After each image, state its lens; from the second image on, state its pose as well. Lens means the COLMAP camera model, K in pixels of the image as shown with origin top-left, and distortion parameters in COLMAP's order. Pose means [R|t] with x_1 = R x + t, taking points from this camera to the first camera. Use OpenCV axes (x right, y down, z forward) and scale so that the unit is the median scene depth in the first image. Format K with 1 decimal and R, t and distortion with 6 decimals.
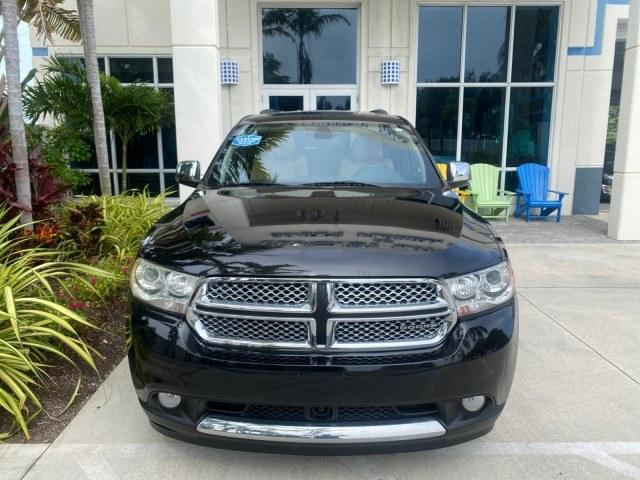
lens RADIAL K [[503.7, 0, 319.7], [0, 503.7, 237.8], [0, 0, 1]] dist [0.006831, -0.003653]
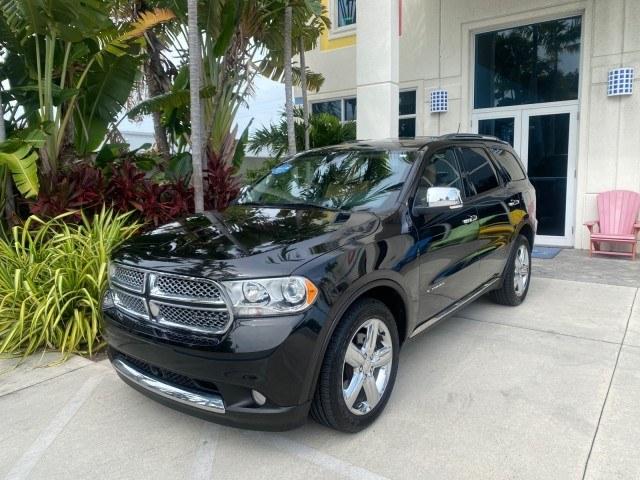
lens RADIAL K [[506.2, 0, 319.1], [0, 506.2, 237.0], [0, 0, 1]] dist [0.005502, -0.004354]
pose [[0.797689, 0.061613, -0.599914, 0.353669], [-0.091452, 0.995622, -0.019347, -0.007419], [0.596095, 0.070296, 0.799831, 0.045004]]
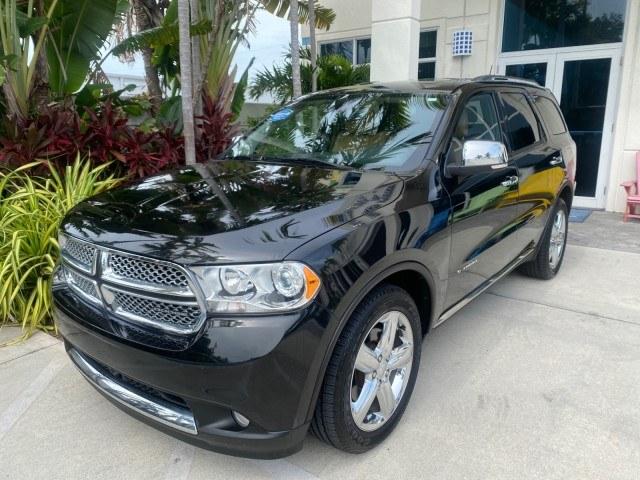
lens RADIAL K [[506.2, 0, 319.1], [0, 506.2, 237.0], [0, 0, 1]] dist [0.005502, -0.004354]
pose [[0.788028, 0.133381, -0.601016, 0.293047], [-0.109339, 0.991050, 0.076578, -0.019855], [0.605852, 0.005369, 0.795560, 0.126090]]
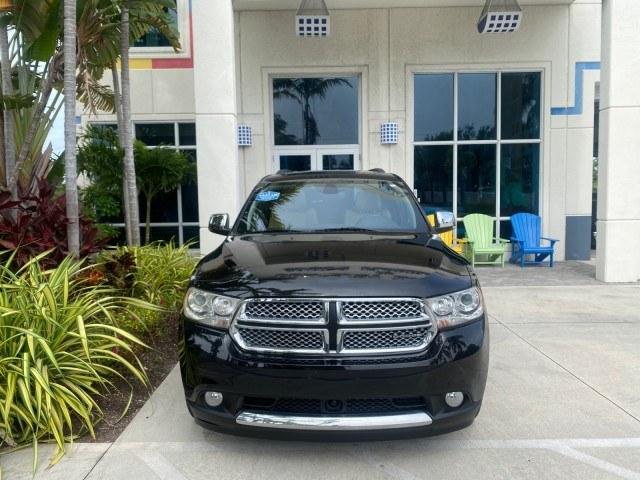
lens RADIAL K [[503.0, 0, 319.1], [0, 503.0, 239.7], [0, 0, 1]] dist [0.022927, -0.010929]
pose [[0.999839, -0.013025, -0.012318, -0.003982], [0.011718, 0.994831, -0.100866, 0.017603], [0.013568, 0.100705, 0.994824, -0.098048]]
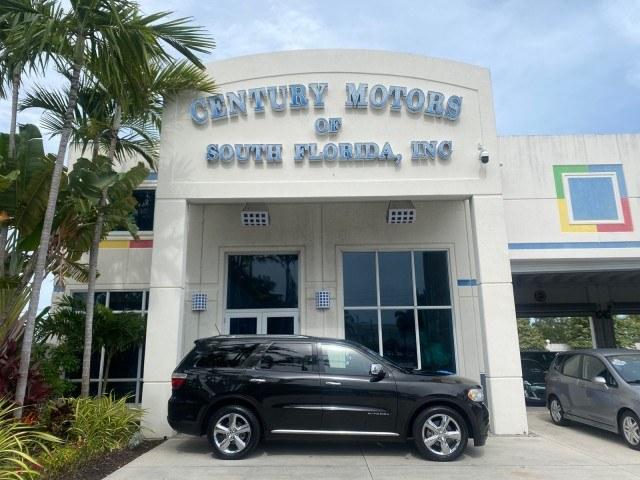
lens RADIAL K [[498.4, 0, 319.4], [0, 498.4, 239.3], [0, 0, 1]] dist [0.098610, -0.117317]
pose [[0.999617, -0.014595, -0.023499, 0.219043], [0.004065, 0.917767, -0.397099, 0.060871], [0.027362, 0.396852, 0.917475, -0.345271]]
